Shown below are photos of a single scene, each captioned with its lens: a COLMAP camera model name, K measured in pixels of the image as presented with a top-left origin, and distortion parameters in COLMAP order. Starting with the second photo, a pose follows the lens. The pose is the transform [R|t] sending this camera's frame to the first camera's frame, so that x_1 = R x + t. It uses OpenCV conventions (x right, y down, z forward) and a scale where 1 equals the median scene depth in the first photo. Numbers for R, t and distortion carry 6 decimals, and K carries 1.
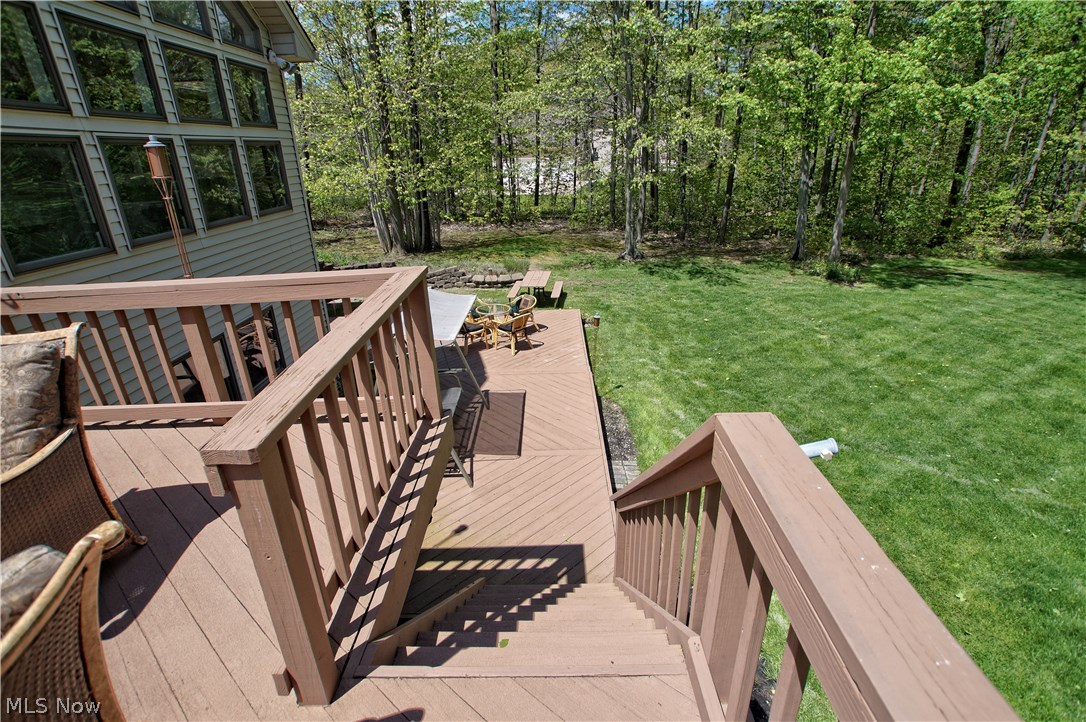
lens RADIAL K [[516.4, 0, 547.8], [0, 516.4, 357.8], [0, 0, 1]] dist [-0.023857, 0.000598]
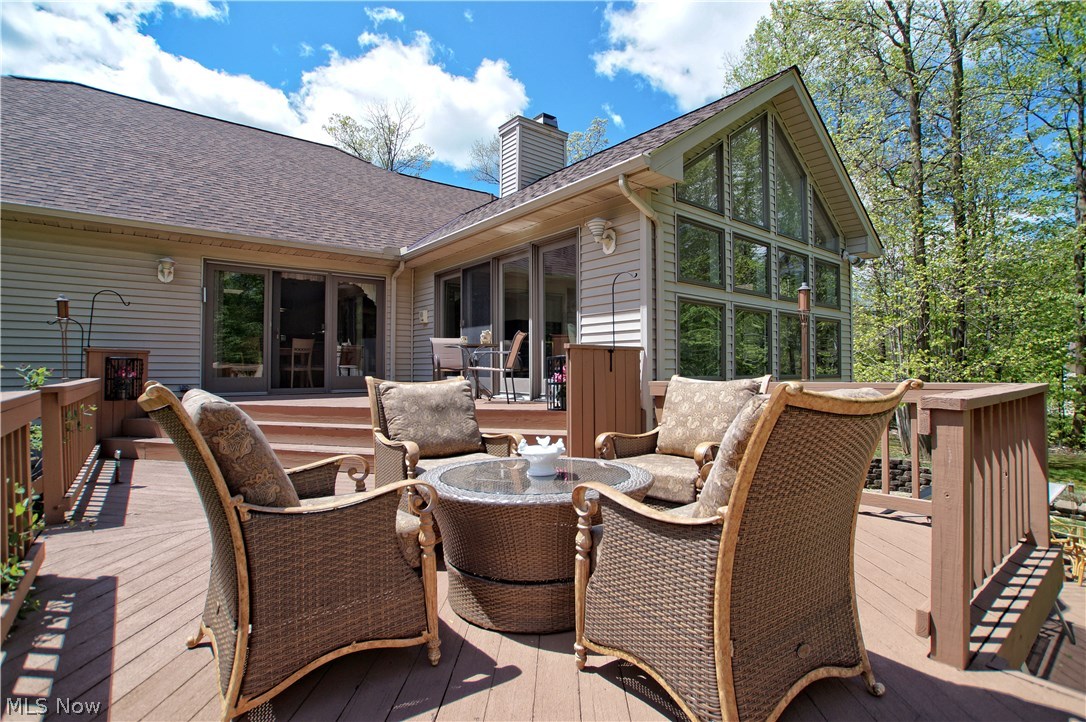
lens RADIAL K [[516.4, 0, 547.1], [0, 516.4, 363.0], [0, 0, 1]] dist [-0.023857, 0.000598]
pose [[0.622085, 0.011961, -0.782858, -0.036318], [-0.299266, 0.927592, -0.223634, 0.146625], [0.723498, 0.373403, 0.580621, -0.138624]]
